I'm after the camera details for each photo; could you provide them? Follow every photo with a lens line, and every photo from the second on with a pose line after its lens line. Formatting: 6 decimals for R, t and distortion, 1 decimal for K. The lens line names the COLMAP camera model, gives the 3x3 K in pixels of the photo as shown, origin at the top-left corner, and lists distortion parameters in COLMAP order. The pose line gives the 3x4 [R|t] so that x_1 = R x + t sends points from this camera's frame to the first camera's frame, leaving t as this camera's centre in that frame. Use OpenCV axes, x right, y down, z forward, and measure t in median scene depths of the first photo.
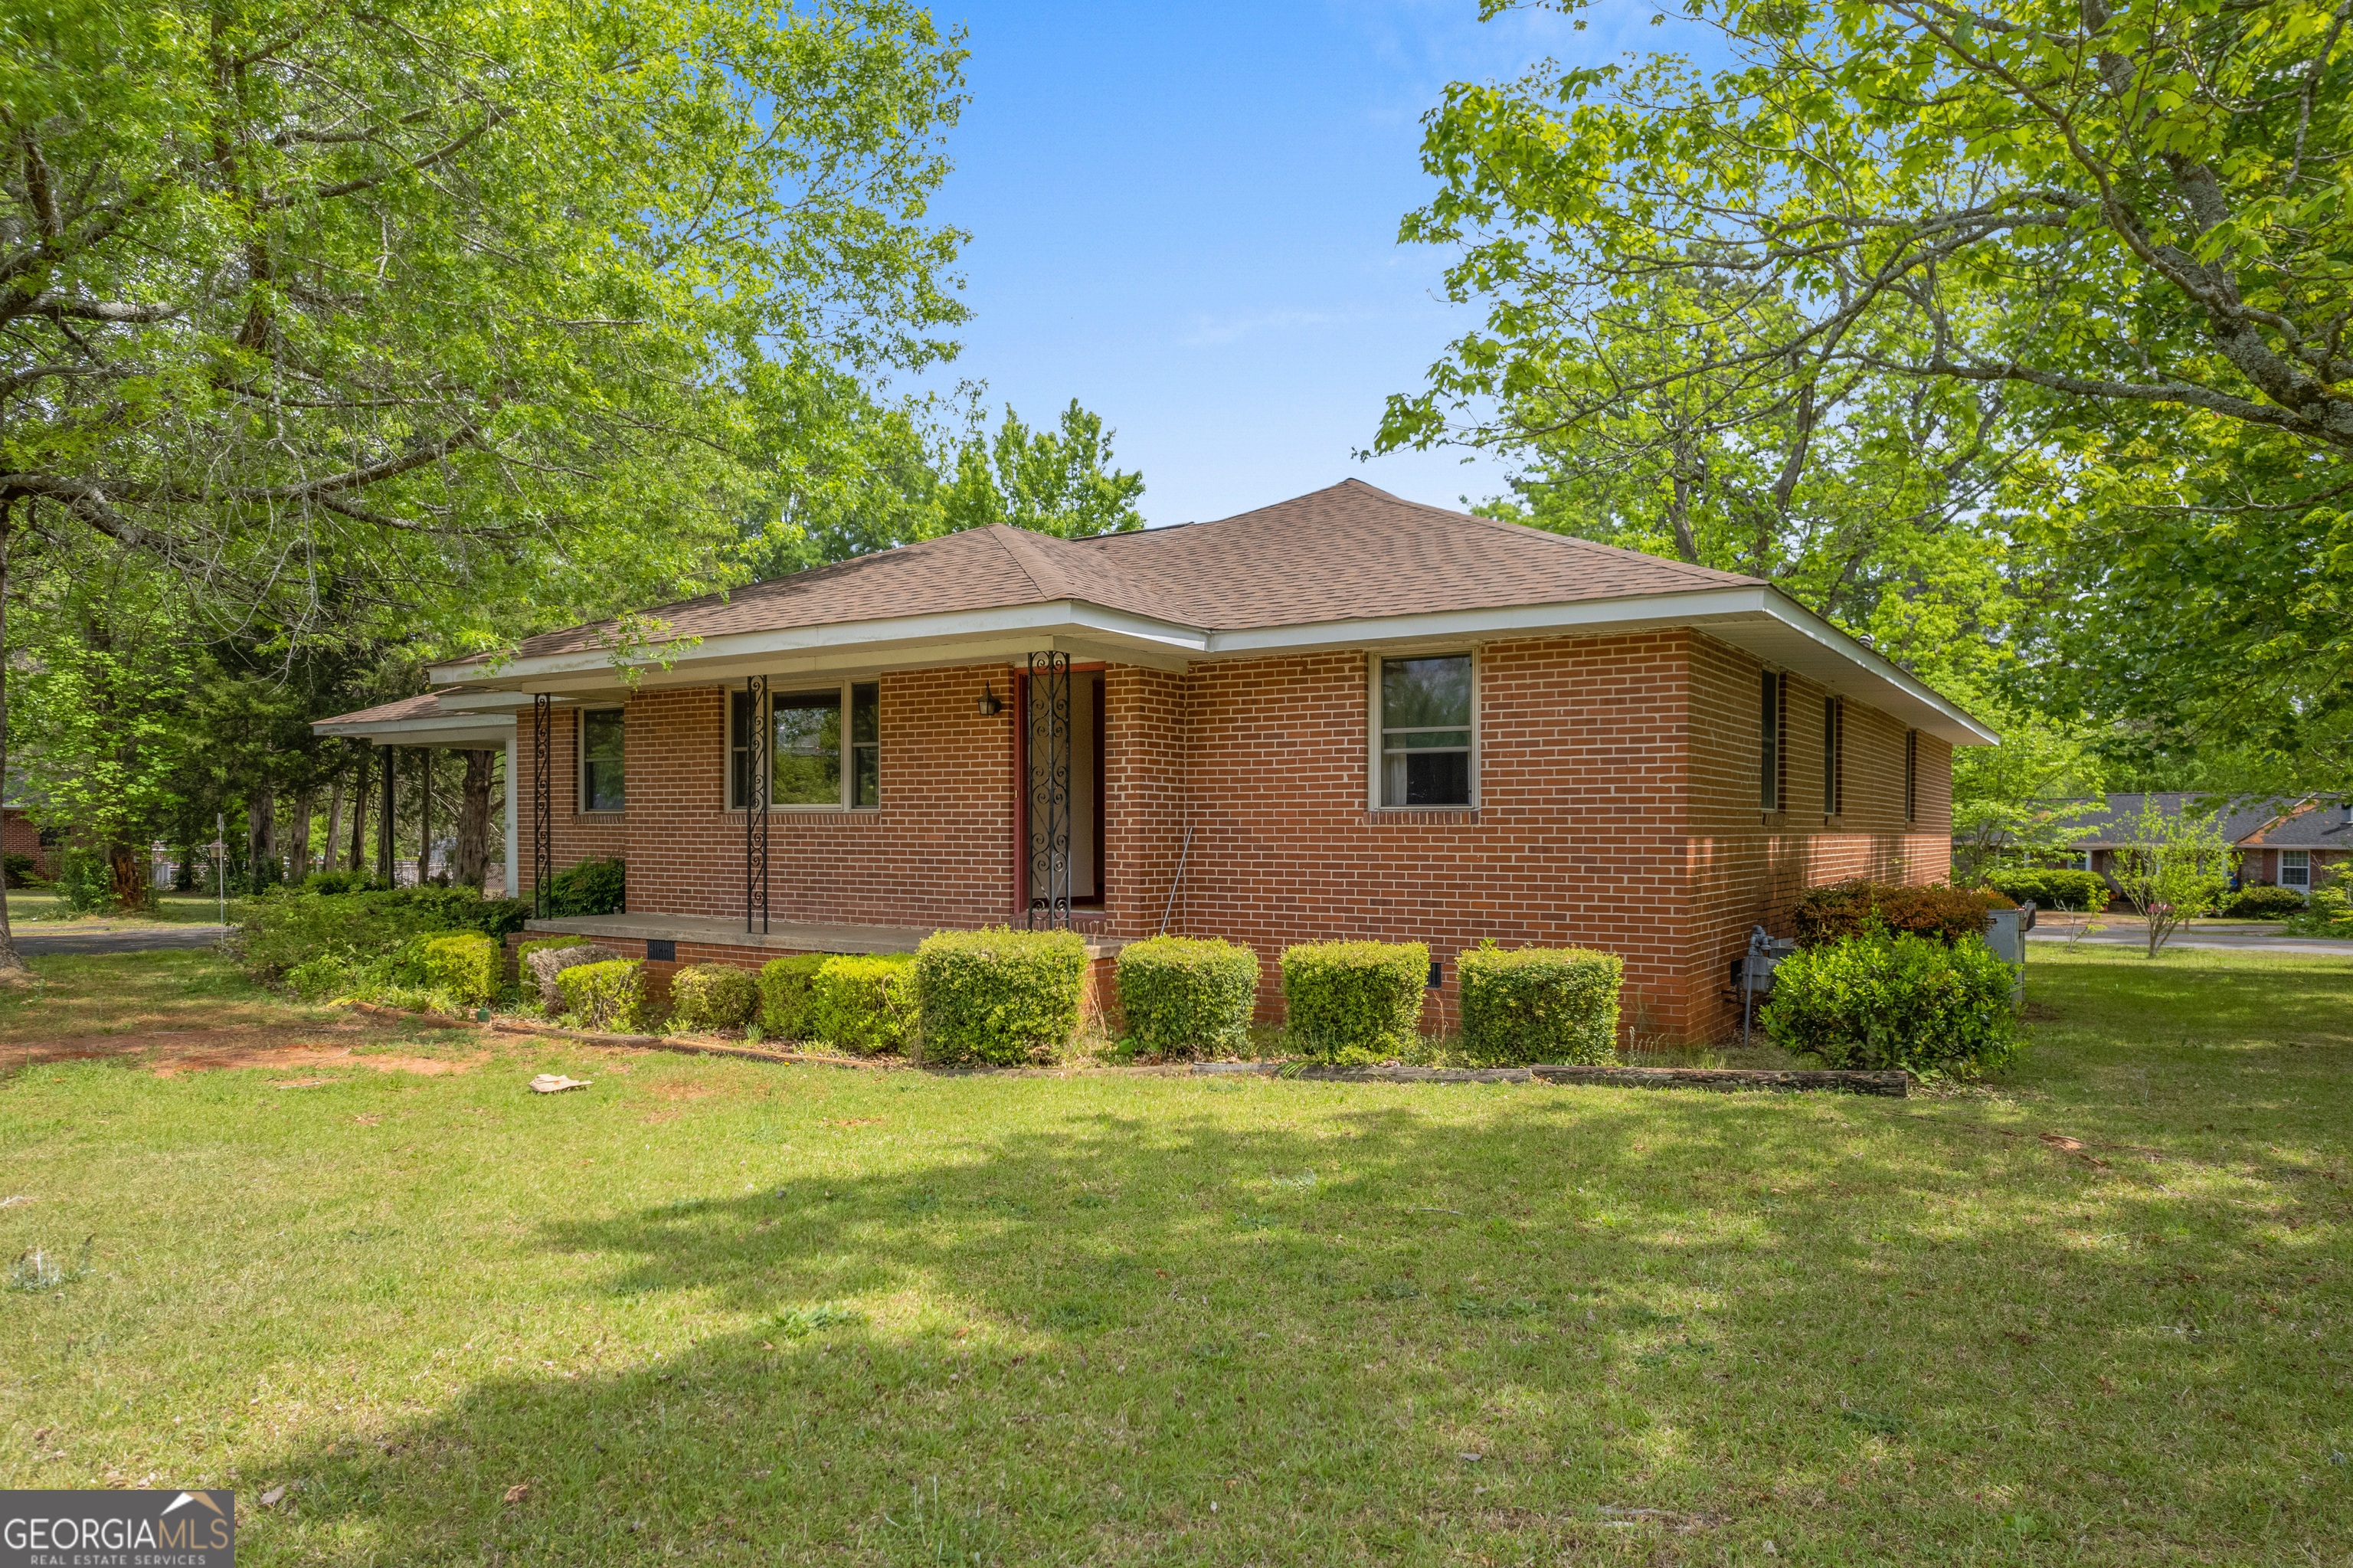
lens RADIAL K [[1474.0, 0, 1220.0], [0, 1474.0, 841.4], [0, 0, 1]] dist [-0.065725, 0.045375]
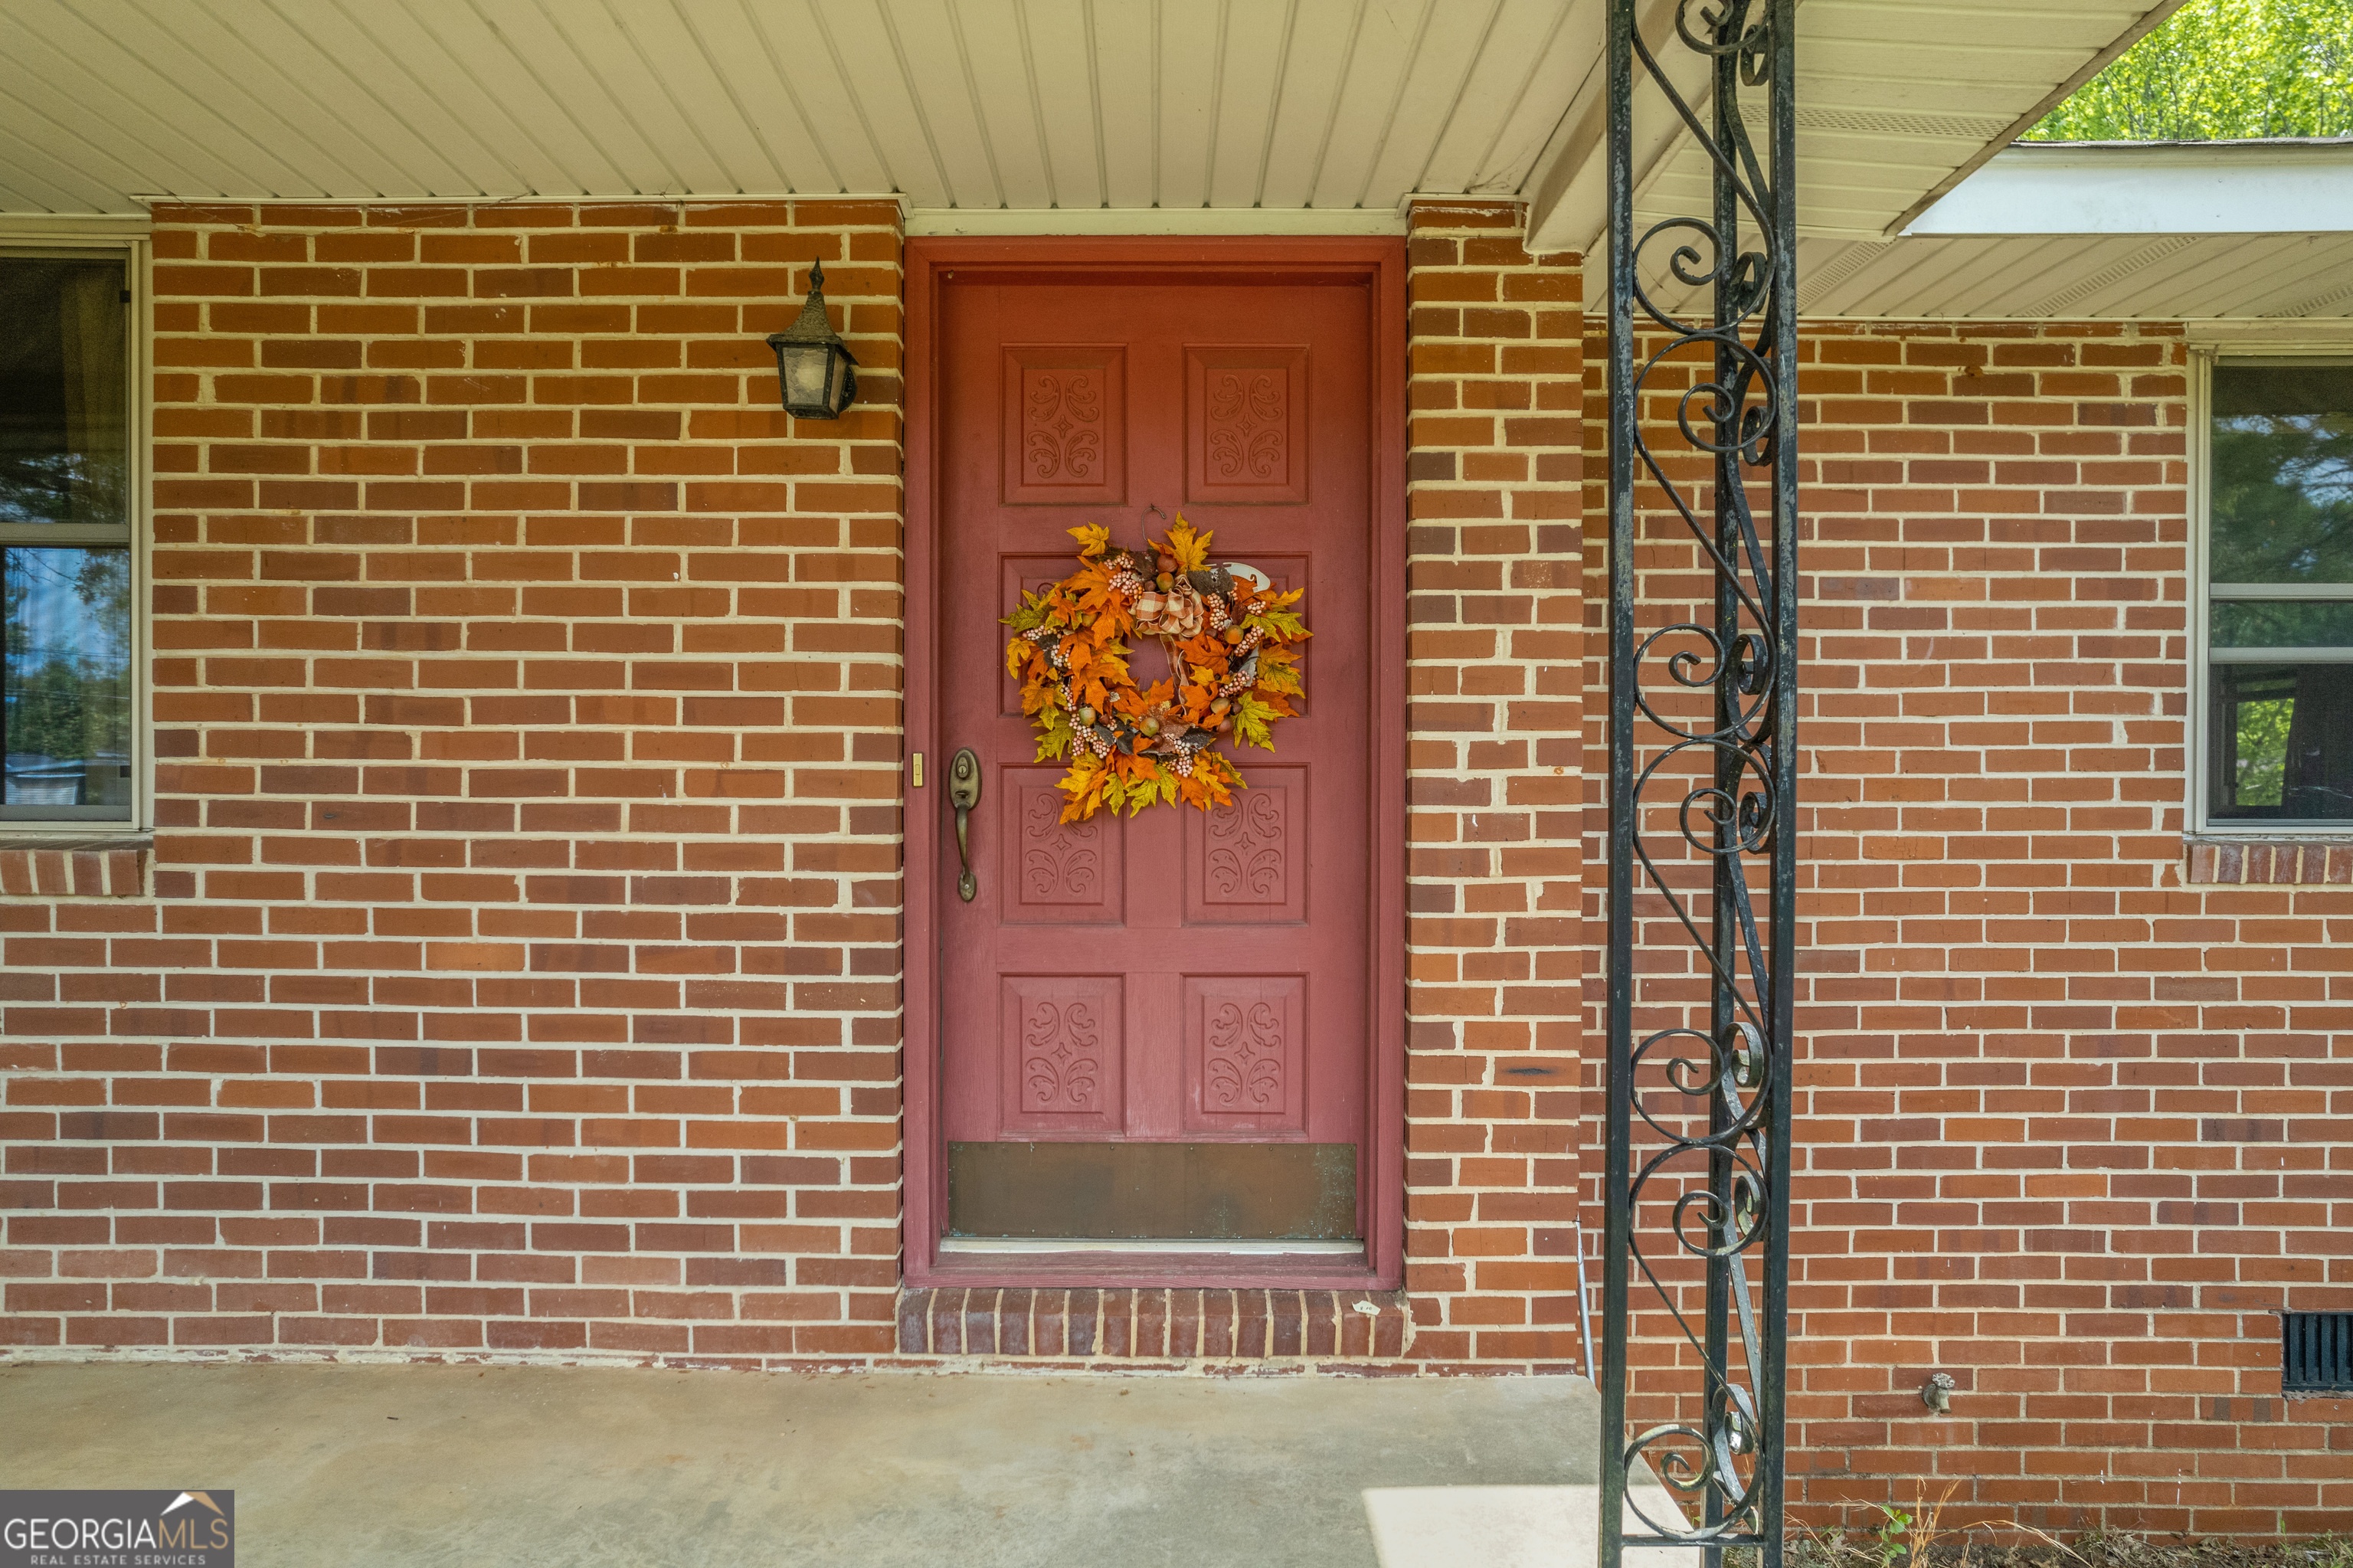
lens RADIAL K [[1474.0, 0, 1154.3], [0, 1474.0, 792.9], [0, 0, 1]] dist [-0.065725, 0.045375]
pose [[0.851921, -0.000821, 0.523670, -0.243042], [0.000300, 0.999999, 0.001079, -0.030450], [-0.523670, -0.000762, 0.851921, 0.829988]]
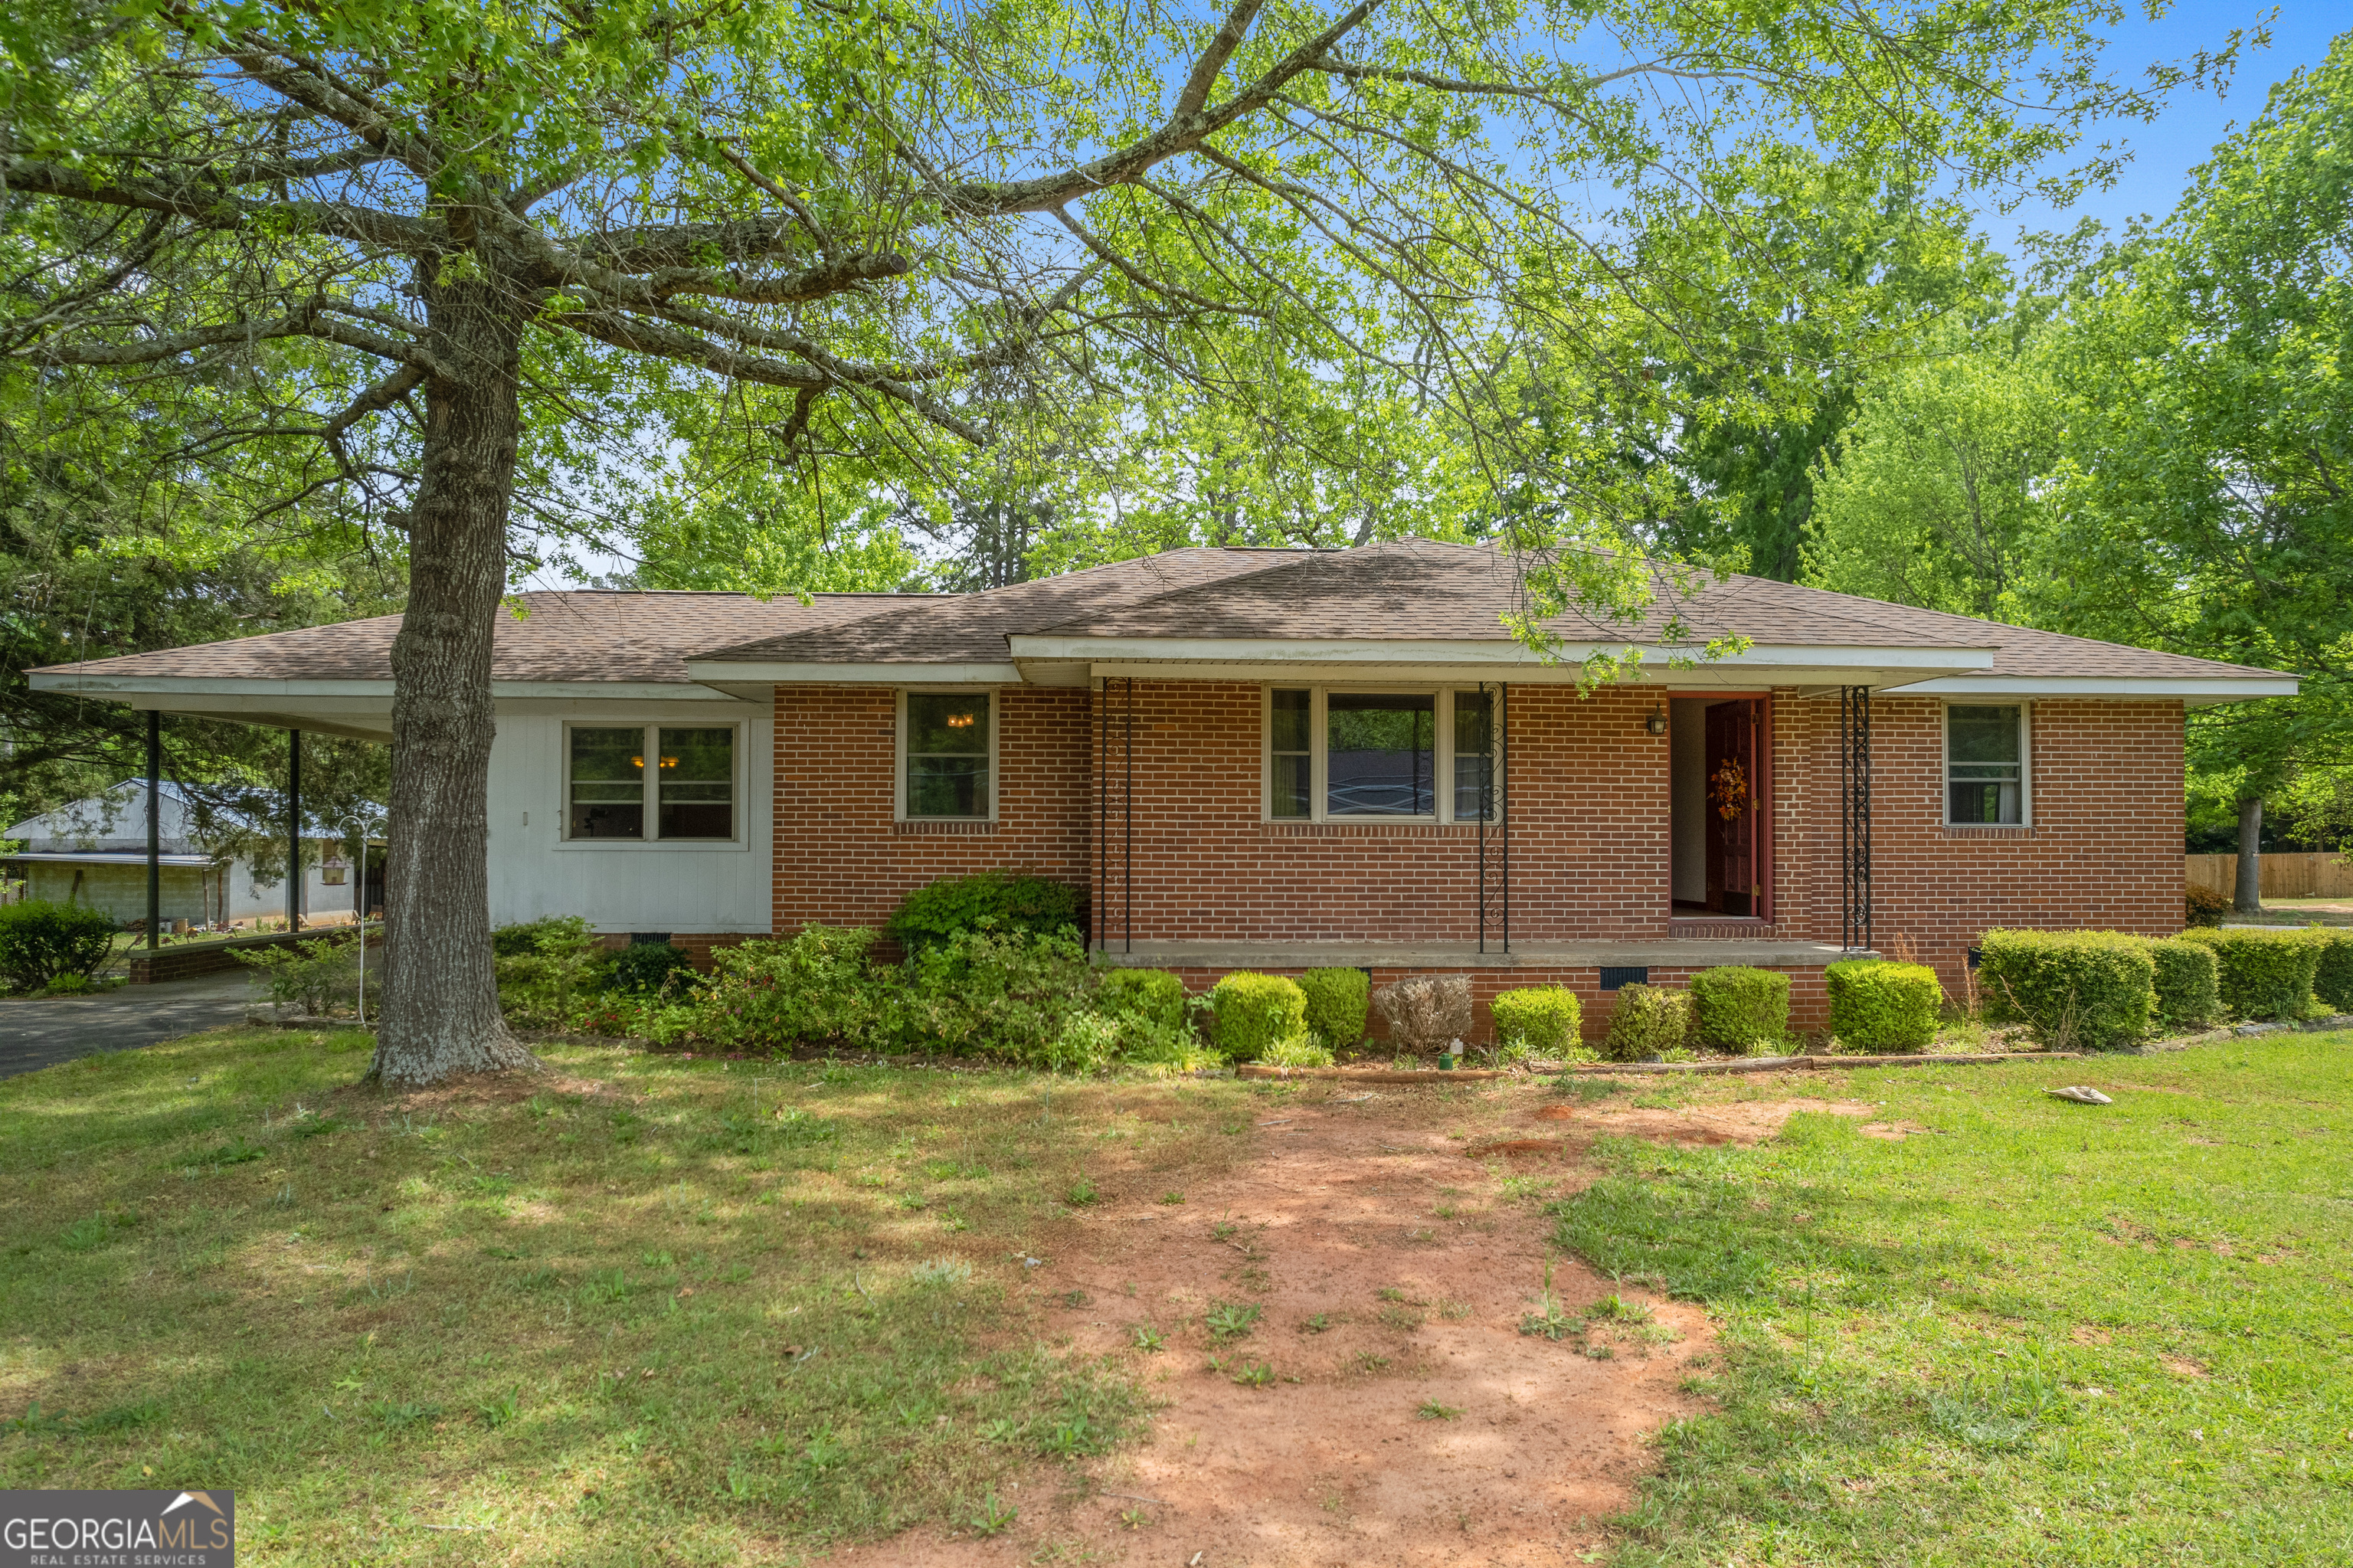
lens RADIAL K [[1474.0, 0, 1178.6], [0, 1474.0, 804.6], [0, 0, 1]] dist [-0.065725, 0.045375]
pose [[0.814691, 0.014097, 0.579723, -1.100532], [0.002569, 0.999607, -0.027917, -0.007339], [-0.579889, 0.024234, 0.814335, 0.368989]]
